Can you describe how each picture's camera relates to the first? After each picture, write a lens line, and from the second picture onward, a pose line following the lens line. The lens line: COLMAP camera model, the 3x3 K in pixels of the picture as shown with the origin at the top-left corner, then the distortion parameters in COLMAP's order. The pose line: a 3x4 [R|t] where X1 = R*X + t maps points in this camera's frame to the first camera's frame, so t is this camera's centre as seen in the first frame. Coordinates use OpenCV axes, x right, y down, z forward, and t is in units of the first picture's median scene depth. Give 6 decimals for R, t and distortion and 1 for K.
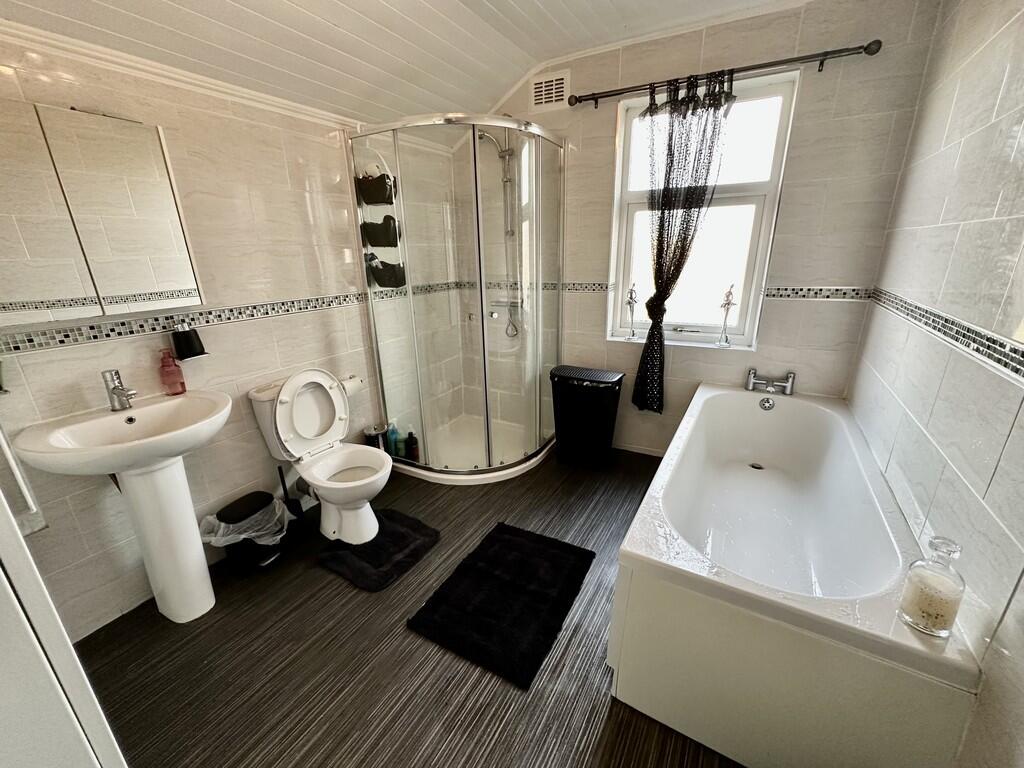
lens RADIAL K [[410.0, 0, 514.3], [0, 410.0, 383.8], [0, 0, 1]] dist [0.001759, -0.000175]
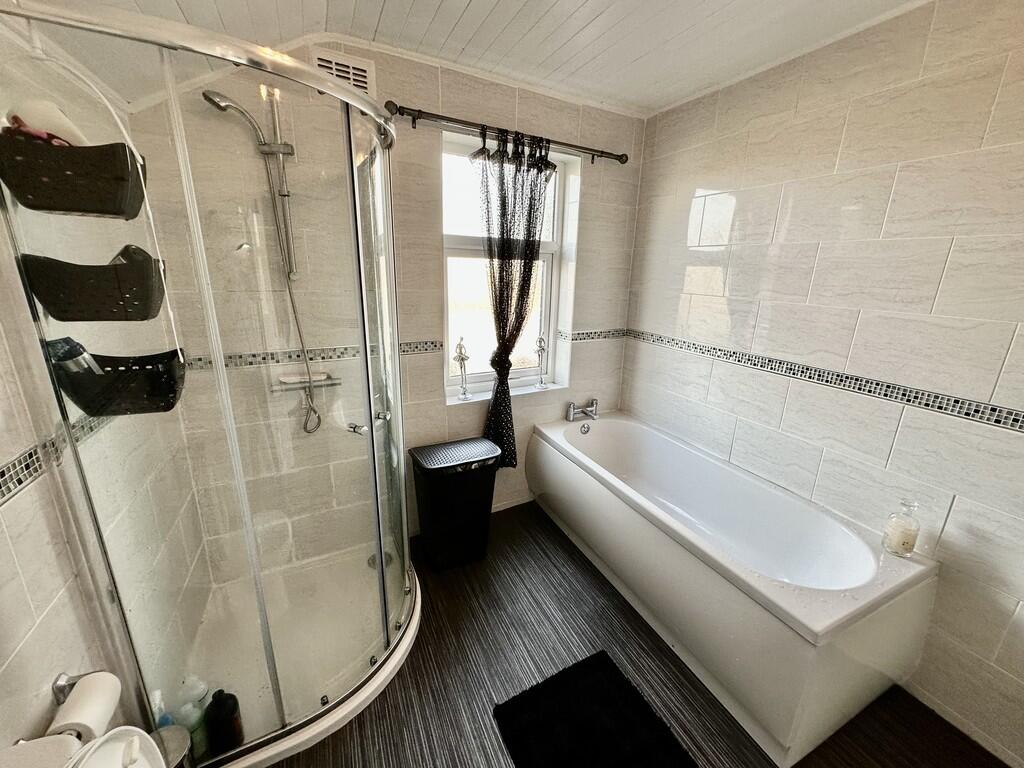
lens RADIAL K [[410.0, 0, 514.7], [0, 410.0, 382.3], [0, 0, 1]] dist [0.001759, -0.000175]
pose [[0.554585, -0.189181, 0.810337, -0.448969], [0.223863, 0.971832, 0.073675, -0.224158], [-0.801449, 0.140545, 0.581314, 0.482153]]
